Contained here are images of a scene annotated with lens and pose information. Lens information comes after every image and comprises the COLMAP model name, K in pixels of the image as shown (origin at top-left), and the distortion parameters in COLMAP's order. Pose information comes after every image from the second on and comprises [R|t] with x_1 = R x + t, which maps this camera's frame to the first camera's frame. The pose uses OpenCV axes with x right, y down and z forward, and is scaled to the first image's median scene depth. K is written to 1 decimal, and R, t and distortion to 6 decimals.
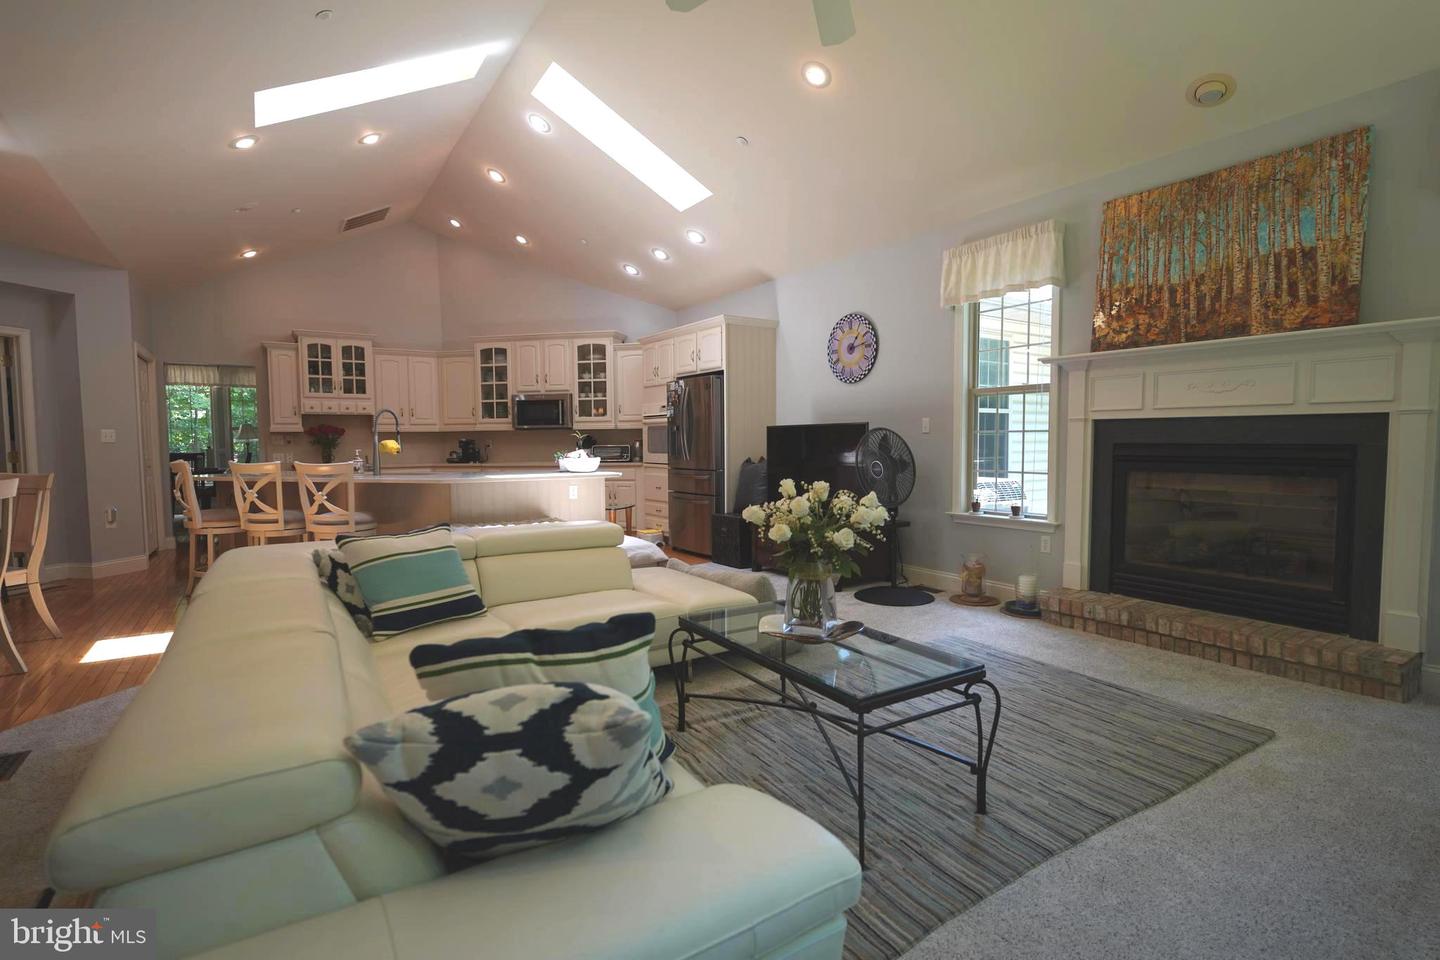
lens RADIAL K [[686.1, 0, 717.2], [0, 686.1, 481.0], [0, 0, 1]] dist [0.004778, 0.000427]
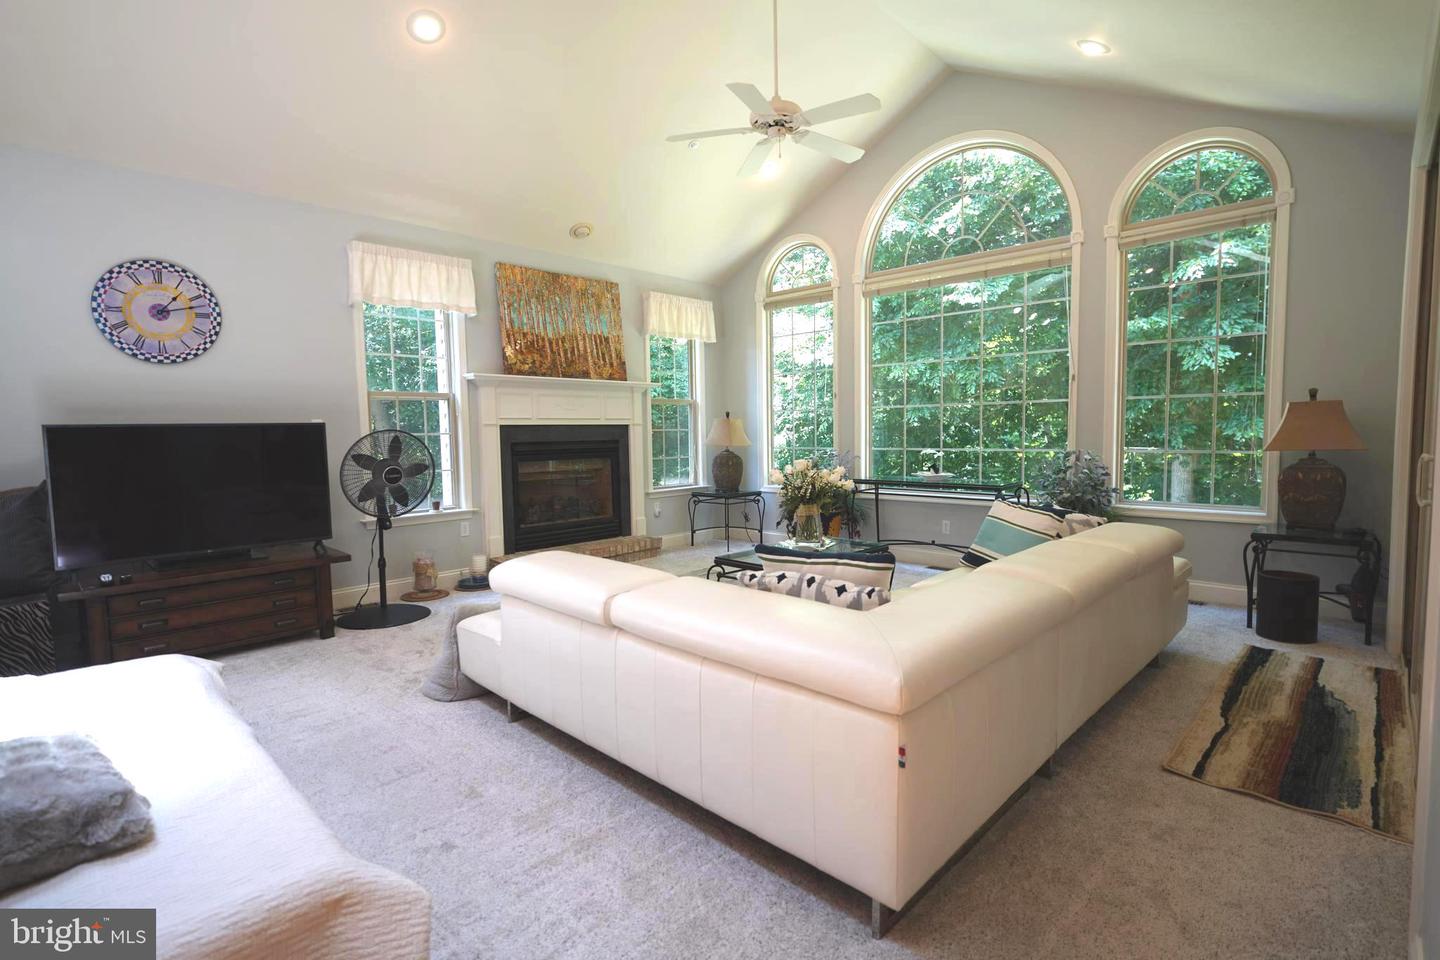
lens RADIAL K [[686.1, 0, 717.4], [0, 686.1, 477.7], [0, 0, 1]] dist [0.004778, 0.000427]
pose [[-0.212565, -0.064408, 0.975022, -0.879489], [0.072902, 0.993999, 0.081555, -0.069749], [-0.974424, 0.088416, -0.206594, 0.926802]]
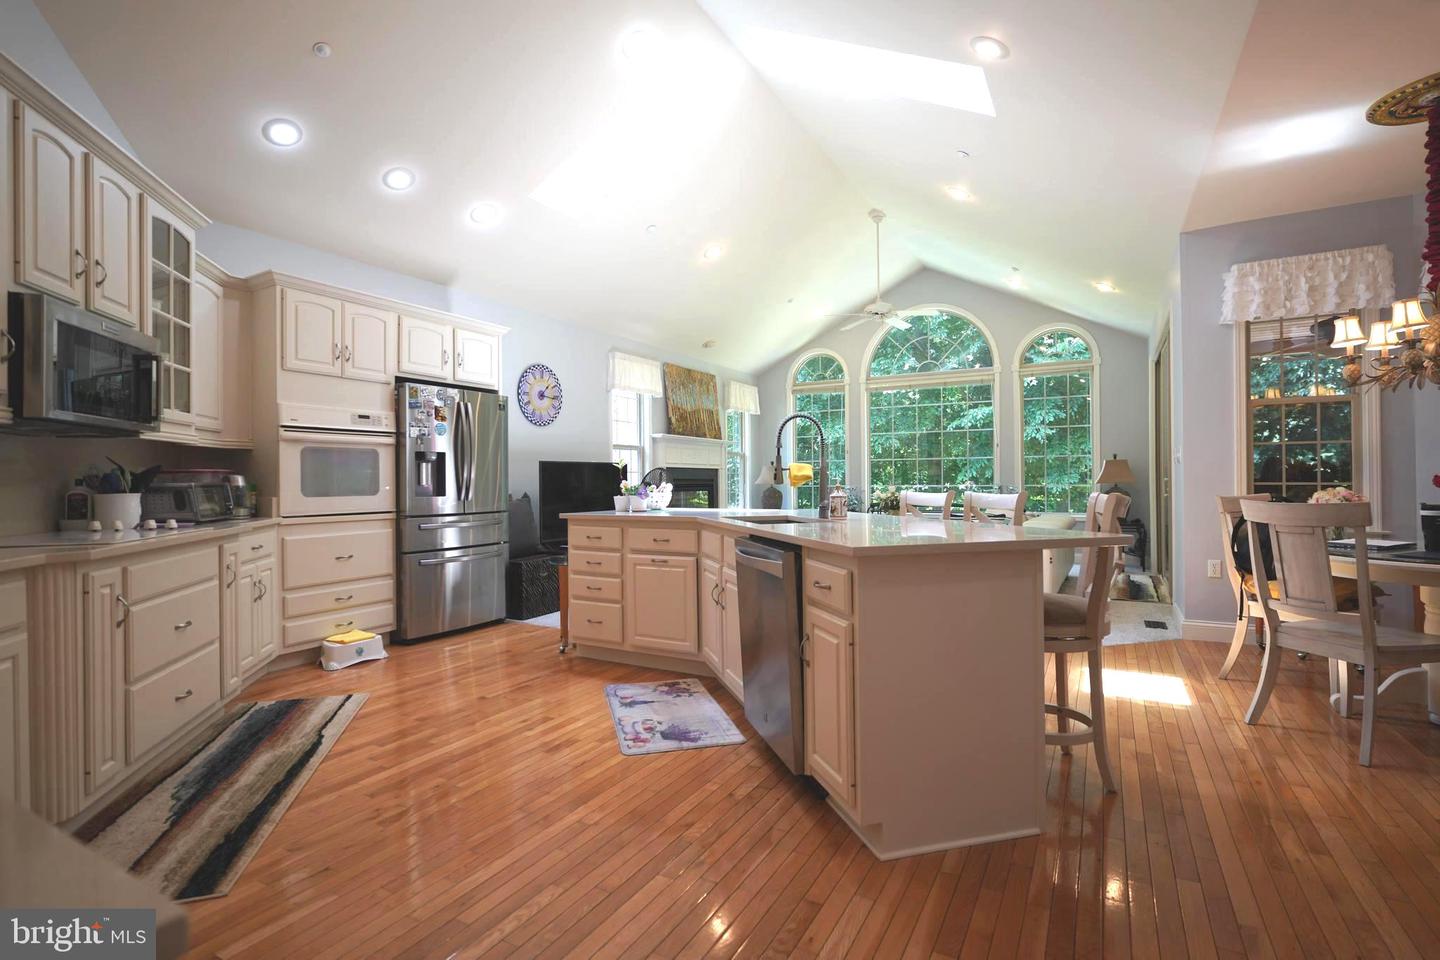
lens RADIAL K [[686.1, 0, 721.2], [0, 686.1, 476.5], [0, 0, 1]] dist [0.004778, 0.000427]
pose [[-0.453293, 0.009665, 0.891309, -1.392984], [0.059377, 0.998048, 0.019375, -0.096894], [-0.889382, 0.061706, -0.452982, 1.870957]]
